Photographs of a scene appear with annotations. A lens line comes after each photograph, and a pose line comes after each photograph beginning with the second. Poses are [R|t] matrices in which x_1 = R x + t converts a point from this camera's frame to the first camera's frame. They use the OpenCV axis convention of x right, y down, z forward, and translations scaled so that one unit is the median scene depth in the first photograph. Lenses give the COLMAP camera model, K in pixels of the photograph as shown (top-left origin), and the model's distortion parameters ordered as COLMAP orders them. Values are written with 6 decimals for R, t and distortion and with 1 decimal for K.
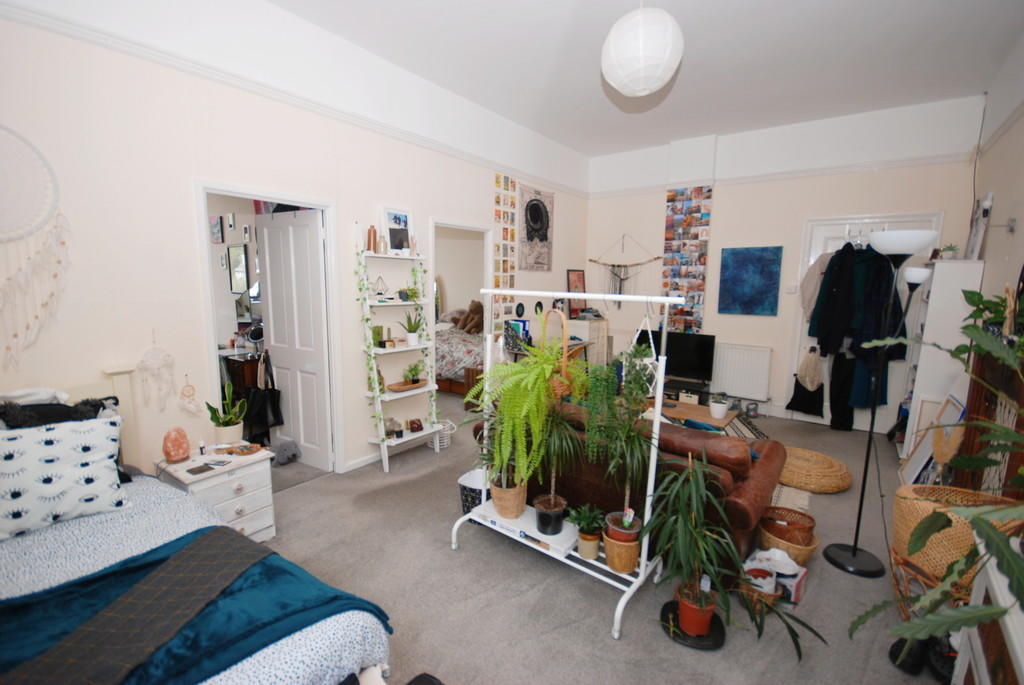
lens RADIAL K [[445.8, 0, 516.1], [0, 445.8, 339.8], [0, 0, 1]] dist [-0.001212, 0.000337]
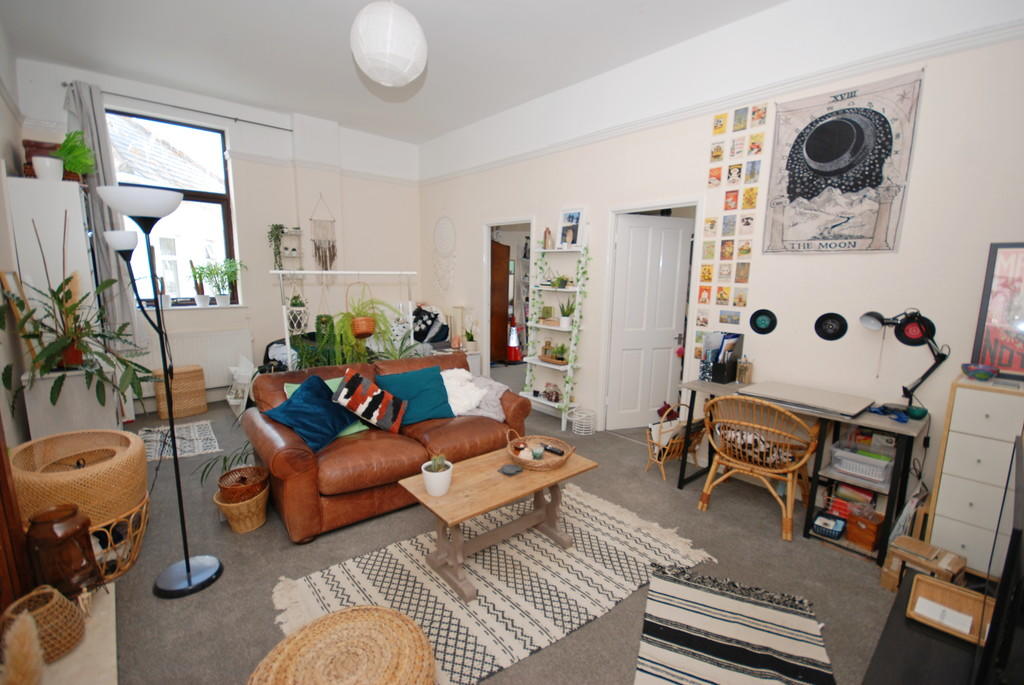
lens RADIAL K [[445.8, 0, 516.0], [0, 445.8, 349.0], [0, 0, 1]] dist [-0.001212, 0.000337]
pose [[-0.203974, 0.141922, -0.968635, 0.697912], [-0.157900, 0.971712, 0.175624, -0.088170], [0.966159, 0.188770, -0.175794, 0.839436]]
